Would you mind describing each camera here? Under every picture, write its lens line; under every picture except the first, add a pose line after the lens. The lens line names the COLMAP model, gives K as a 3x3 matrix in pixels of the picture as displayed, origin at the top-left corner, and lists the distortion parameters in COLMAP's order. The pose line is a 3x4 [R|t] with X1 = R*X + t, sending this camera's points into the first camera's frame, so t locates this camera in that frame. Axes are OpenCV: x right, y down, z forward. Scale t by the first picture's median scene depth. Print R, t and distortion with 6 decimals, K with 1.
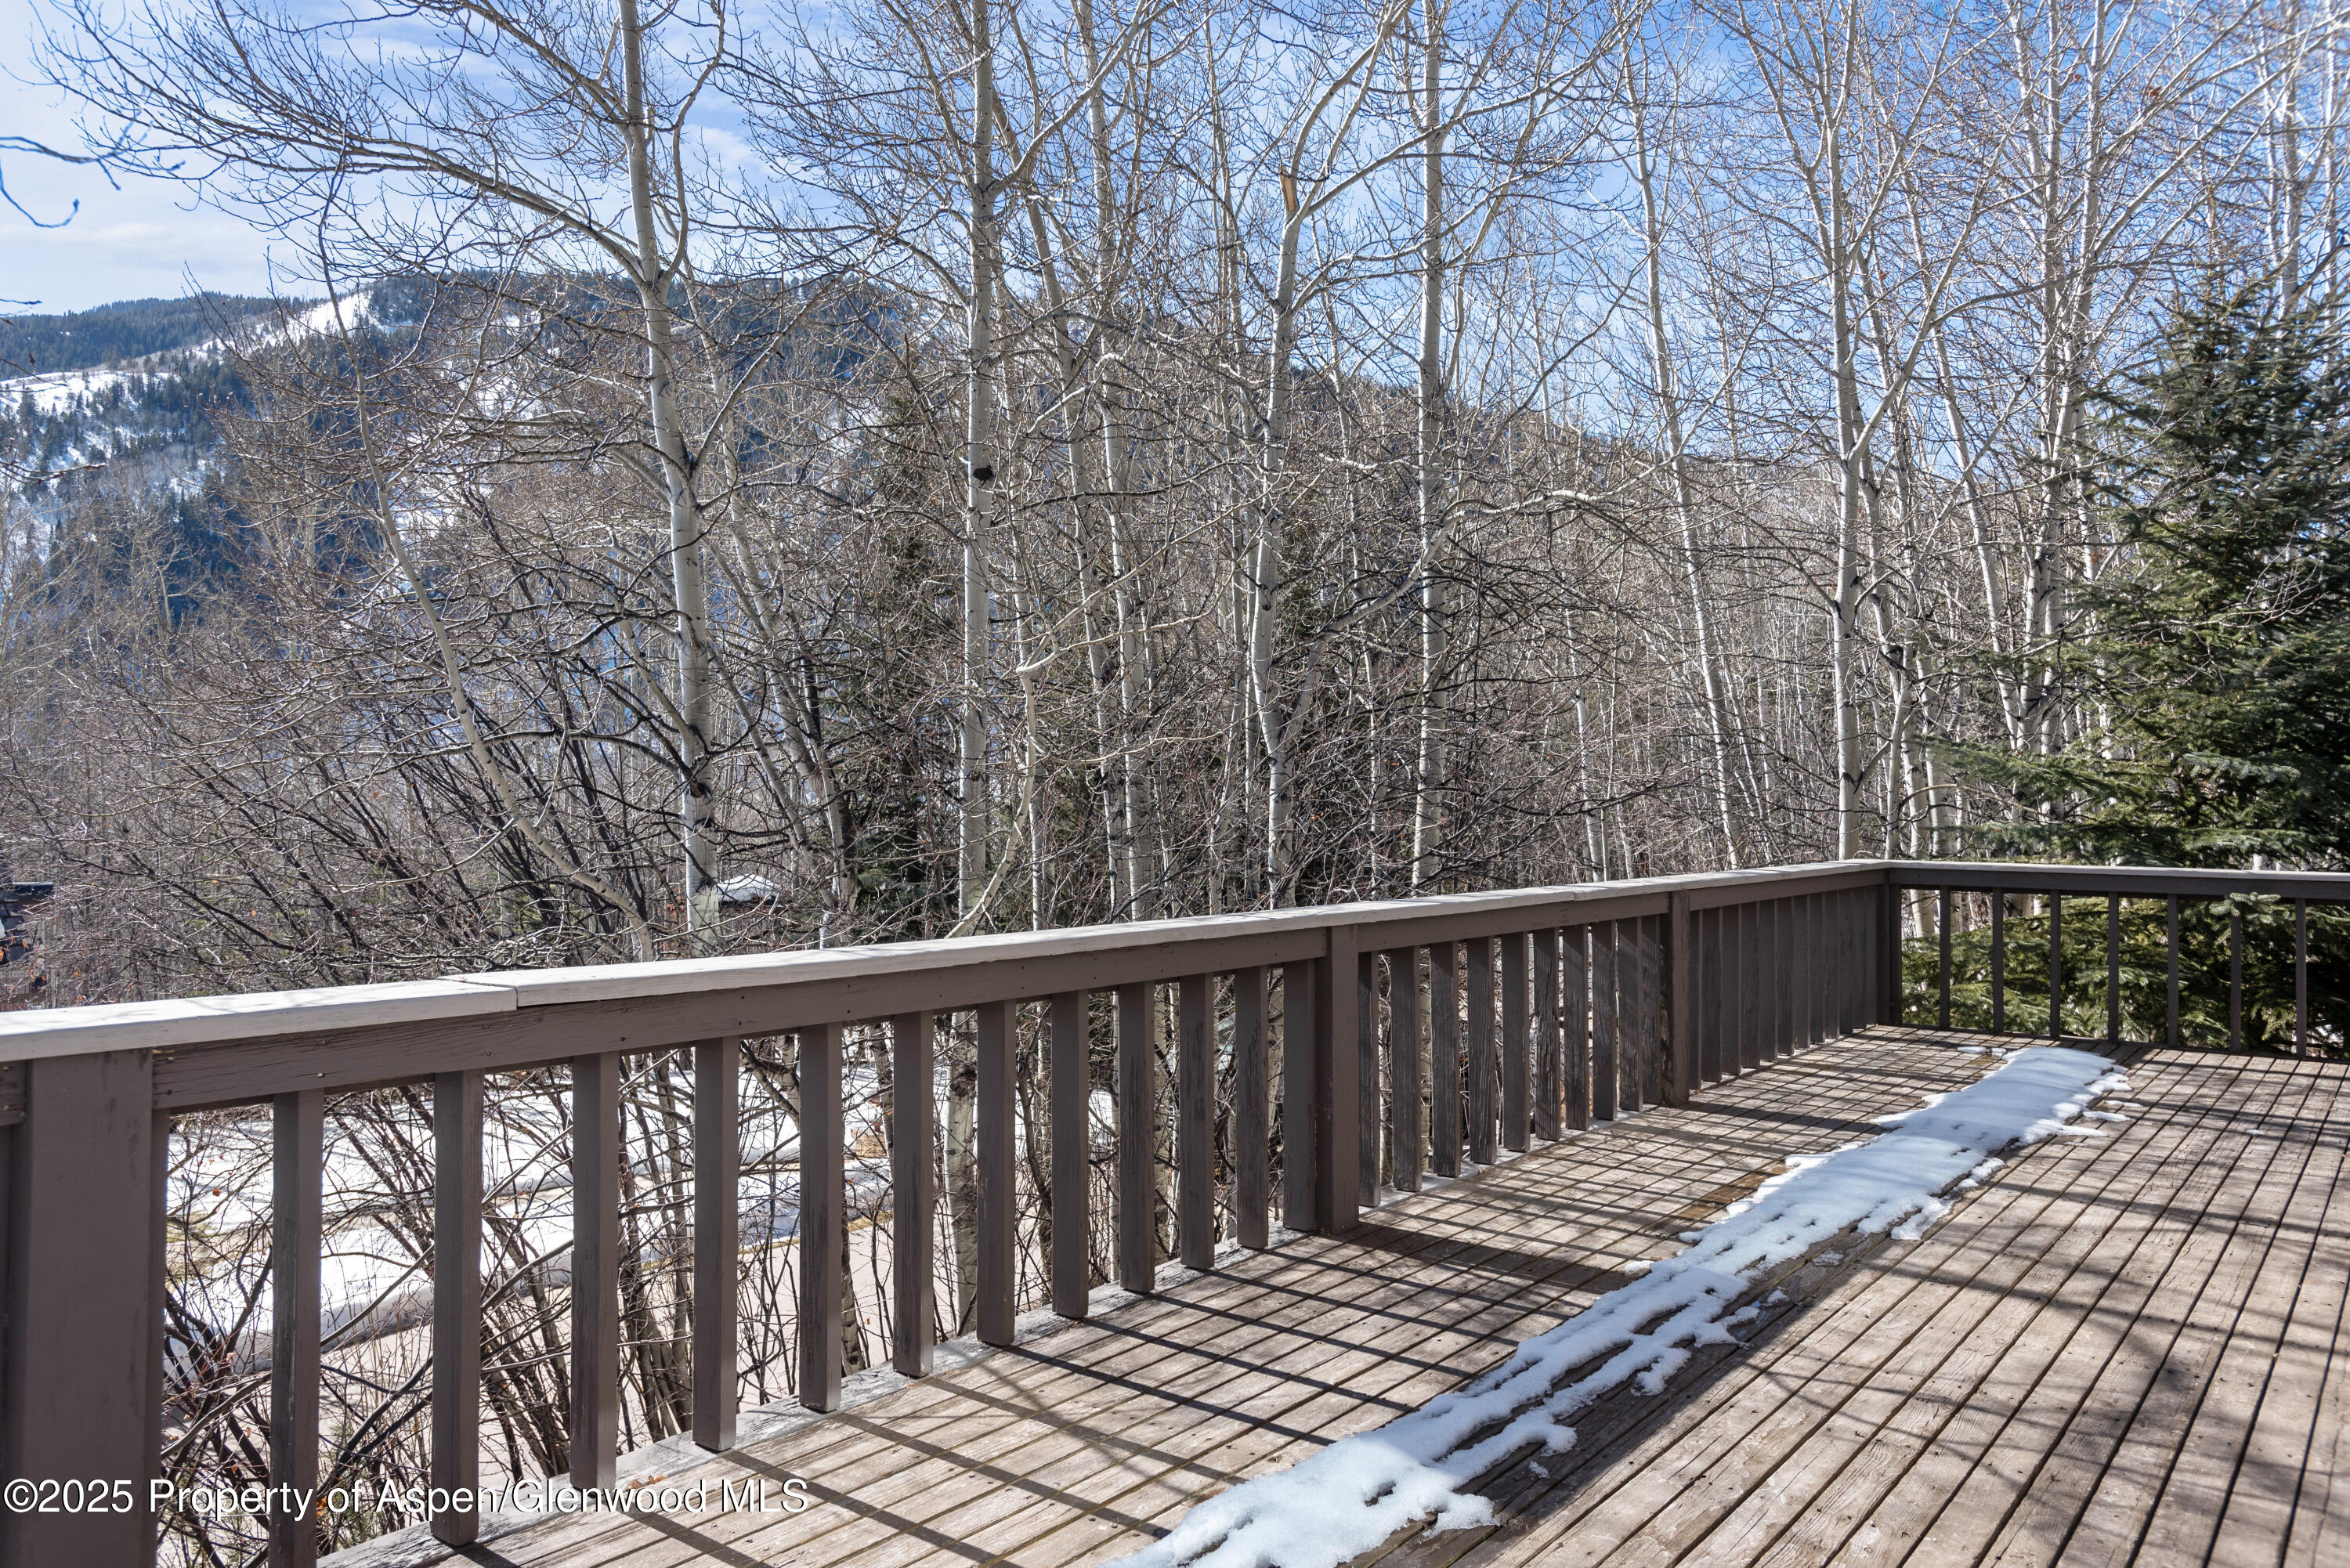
lens RADIAL K [[1672.8, 0, 1166.2], [0, 1672.8, 792.8], [0, 0, 1]] dist [0.017872, -0.013752]
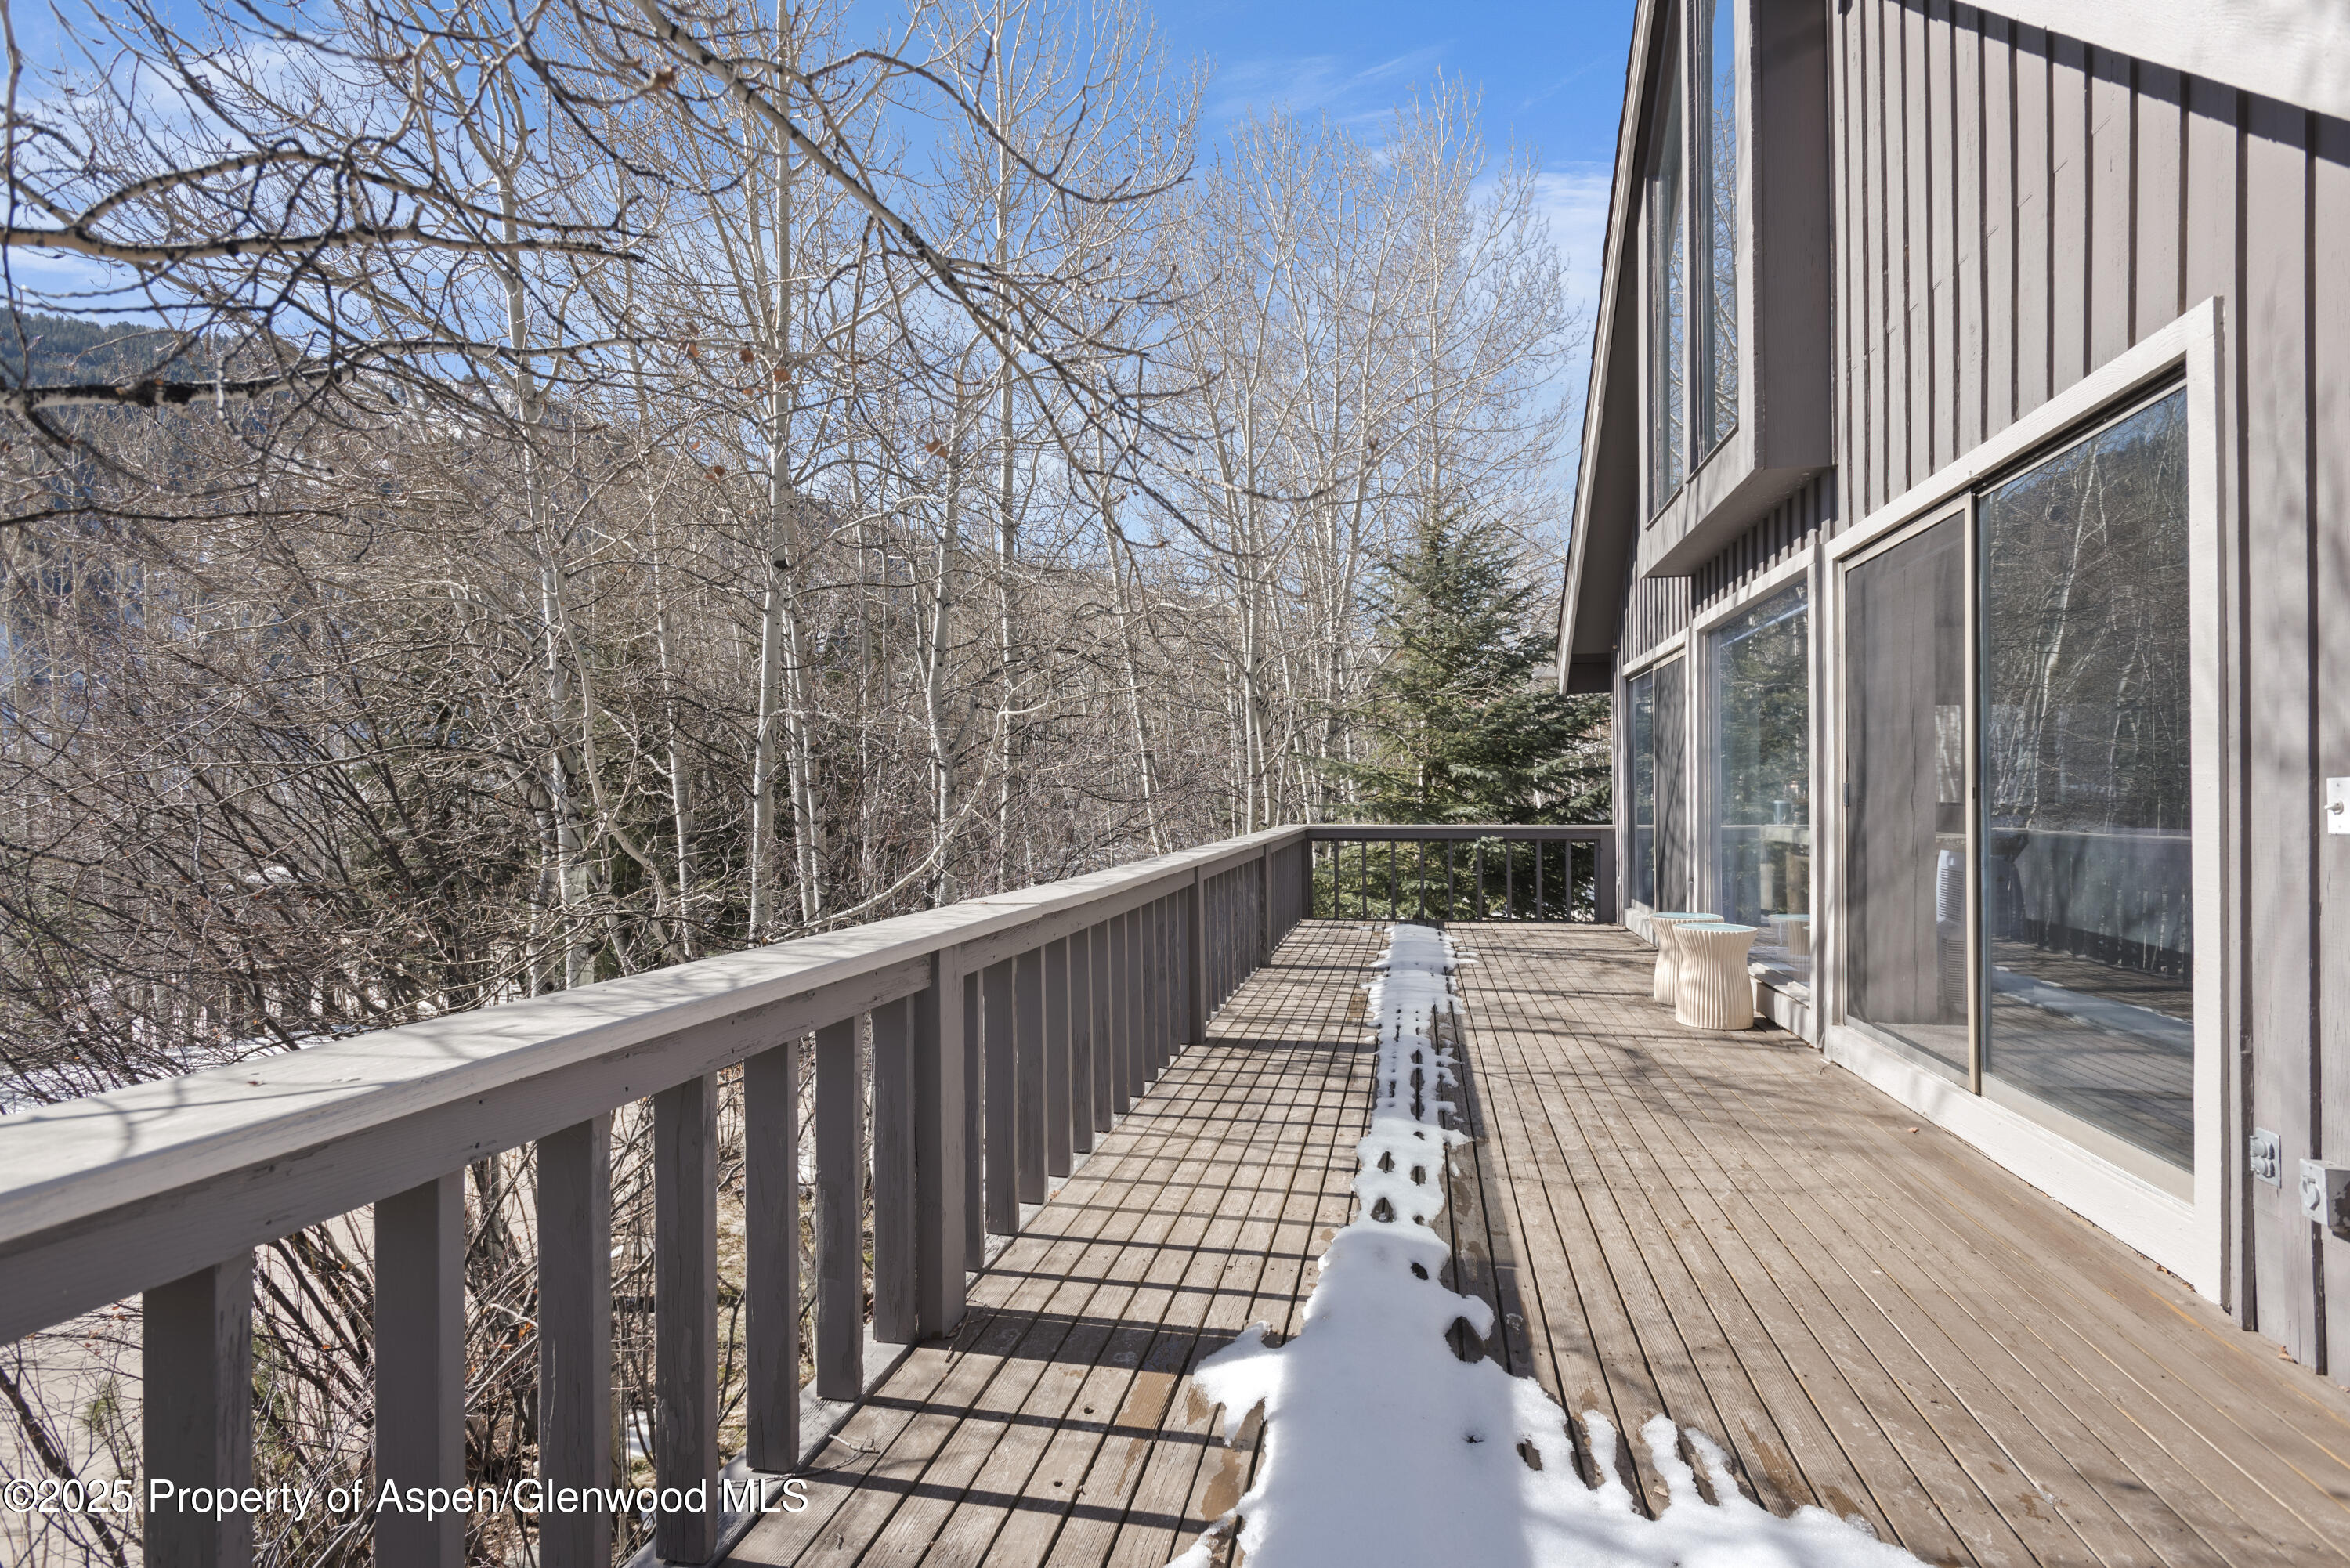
lens RADIAL K [[1208.1, 0, 1176.9], [0, 1208.1, 784.0], [0, 0, 1]] dist [-0.002245, -0.000148]
pose [[0.890267, -0.005123, 0.455410, -0.754830], [0.004902, 0.999987, 0.001666, -0.012811], [-0.455413, 0.000749, 0.890280, -0.160507]]
